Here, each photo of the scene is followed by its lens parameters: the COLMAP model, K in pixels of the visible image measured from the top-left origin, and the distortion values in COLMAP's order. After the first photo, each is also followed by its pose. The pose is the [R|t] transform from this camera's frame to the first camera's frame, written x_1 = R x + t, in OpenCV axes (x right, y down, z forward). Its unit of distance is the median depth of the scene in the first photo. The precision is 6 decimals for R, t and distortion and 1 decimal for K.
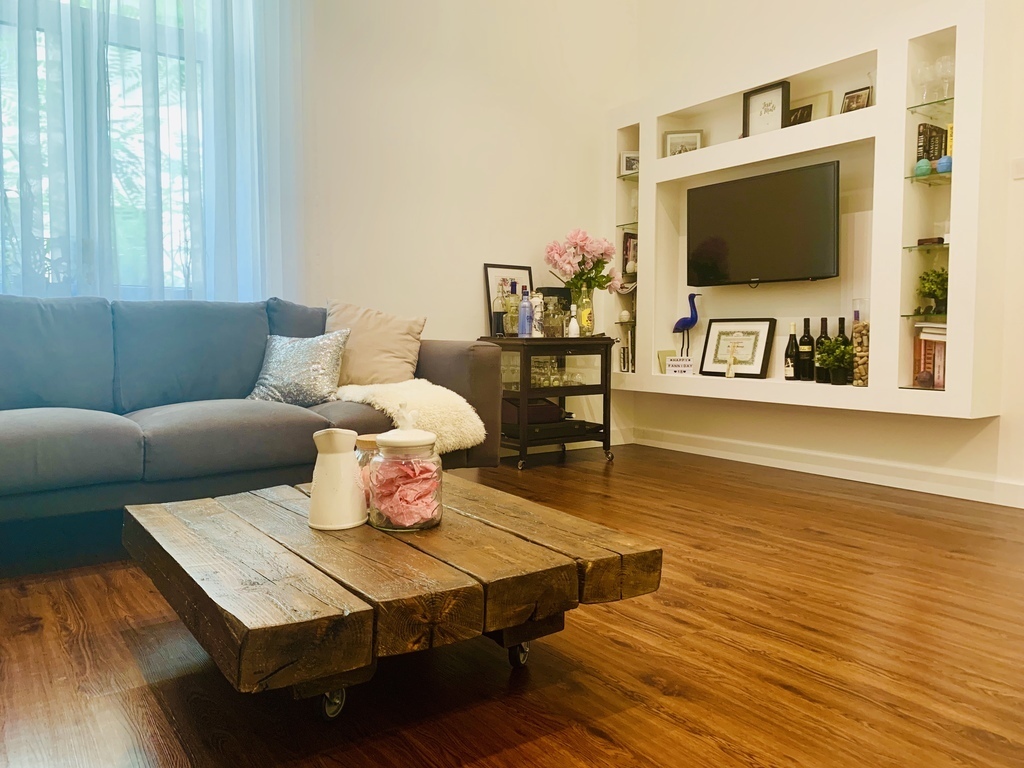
lens RADIAL K [[777.9, 0, 517.4], [0, 777.9, 379.6], [0, 0, 1]] dist [0.083921, -0.083712]
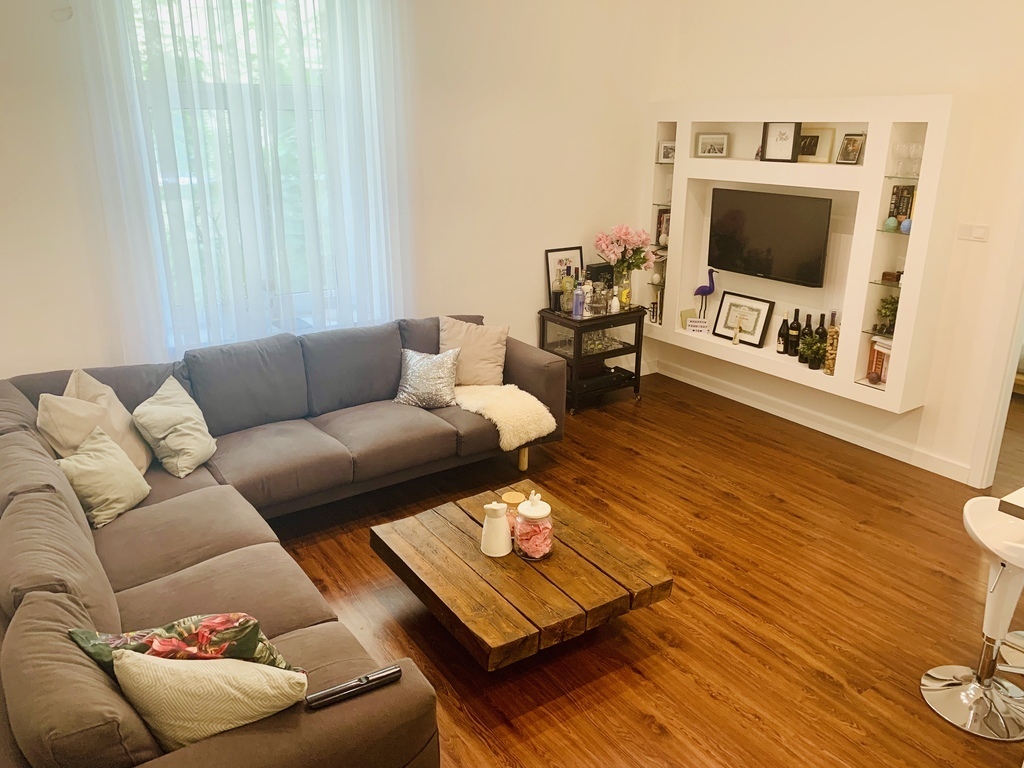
lens RADIAL K [[777.9, 0, 517.4], [0, 777.9, 379.6], [0, 0, 1]] dist [0.083921, -0.083712]
pose [[0.999687, 0.012519, -0.021681, -0.064254], [-0.006525, 0.966357, 0.257121, -0.298161], [0.024170, -0.256899, 0.966136, -0.295003]]
